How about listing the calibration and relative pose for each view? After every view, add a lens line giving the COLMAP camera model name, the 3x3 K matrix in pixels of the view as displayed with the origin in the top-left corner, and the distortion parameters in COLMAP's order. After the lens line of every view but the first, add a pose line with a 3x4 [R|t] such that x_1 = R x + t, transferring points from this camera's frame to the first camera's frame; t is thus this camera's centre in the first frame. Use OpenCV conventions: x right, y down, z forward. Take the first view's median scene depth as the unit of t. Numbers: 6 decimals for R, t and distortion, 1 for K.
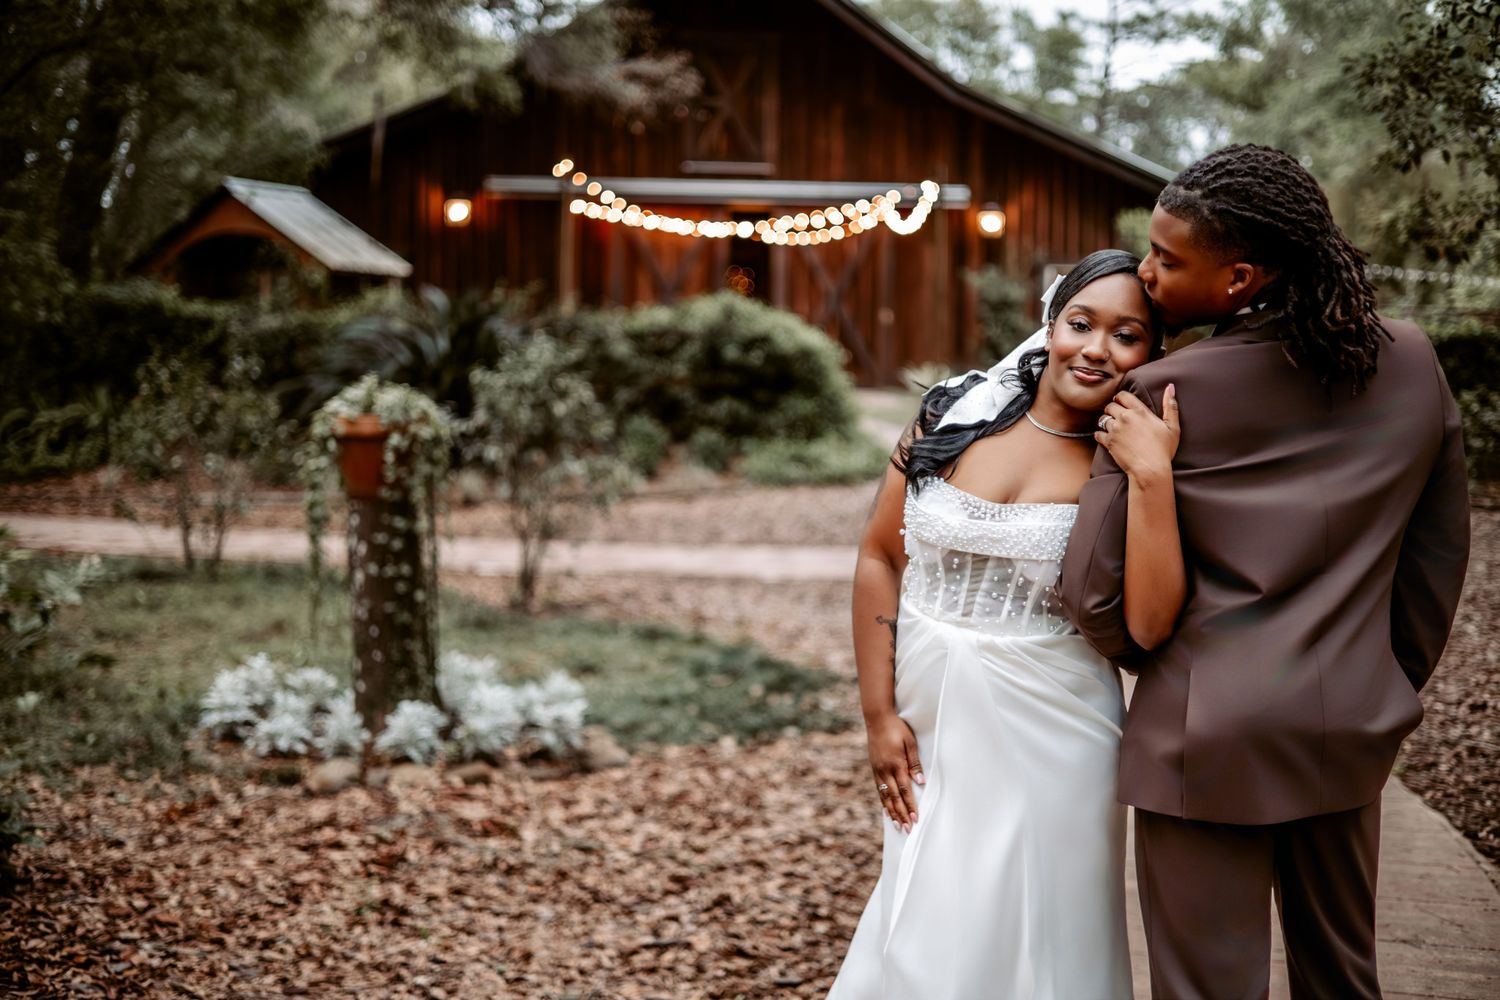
lens RADIAL K [[2113.9, 0, 750.0], [0, 2113.9, 500.0], [0, 0, 1]] dist [0.032150, -0.109640]
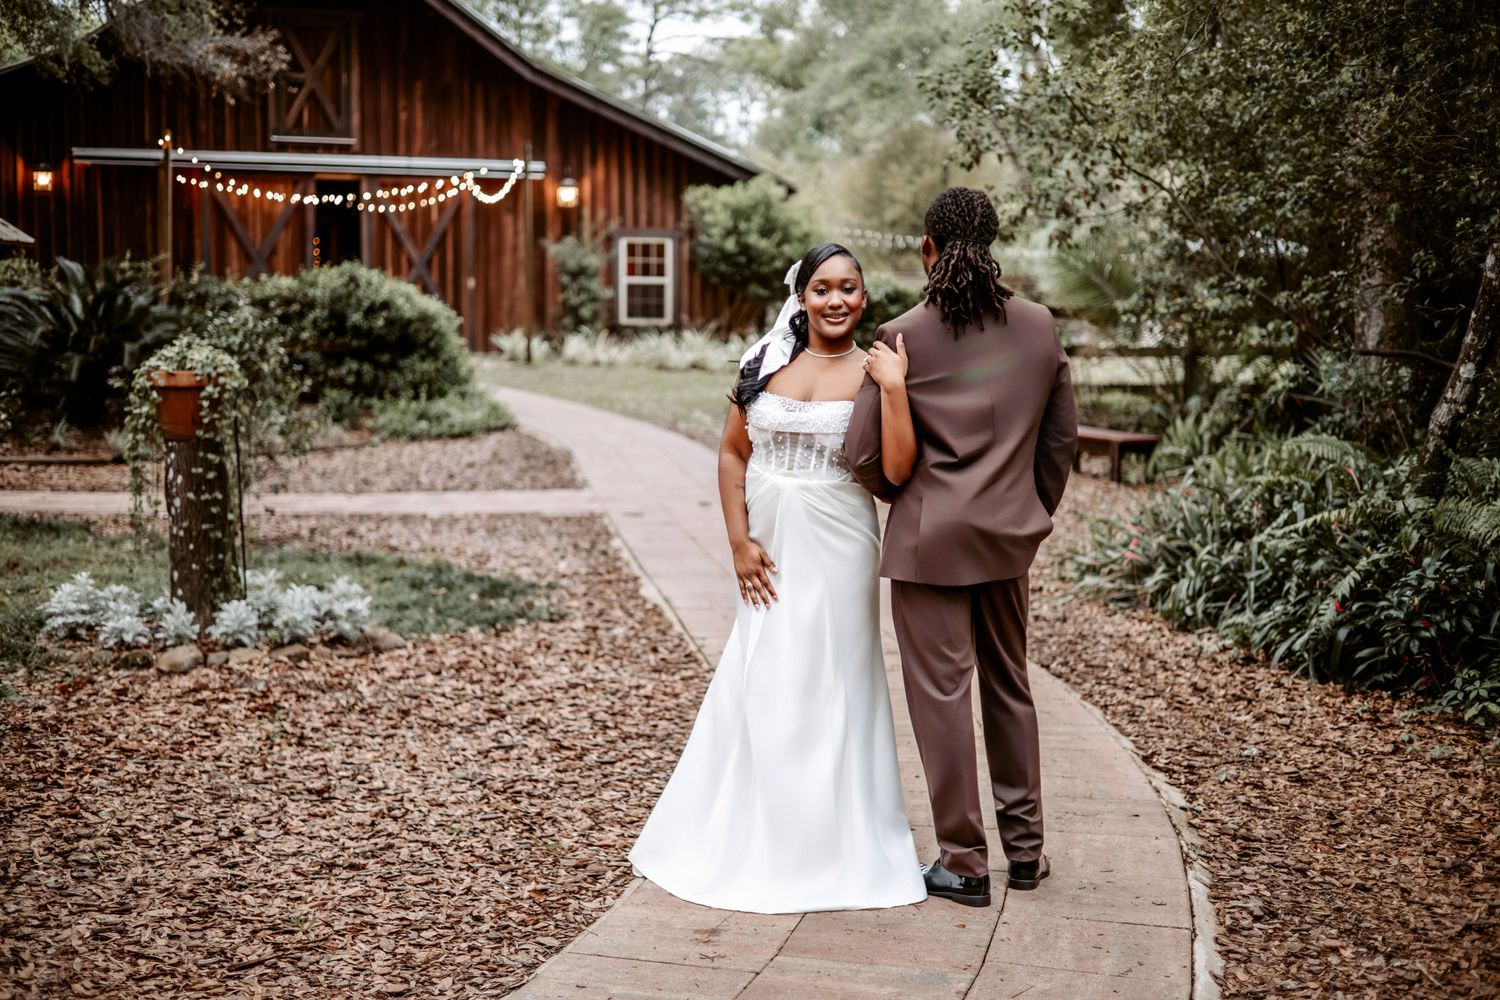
lens RADIAL K [[2113.9, 0, 750.0], [0, 2113.9, 500.0], [0, 0, 1]] dist [0.032150, -0.109640]
pose [[0.976042, -0.023260, 0.216337, -0.050480], [0.019645, 0.999629, 0.018841, 0.007328], [-0.216695, -0.014140, 0.976137, -0.106205]]
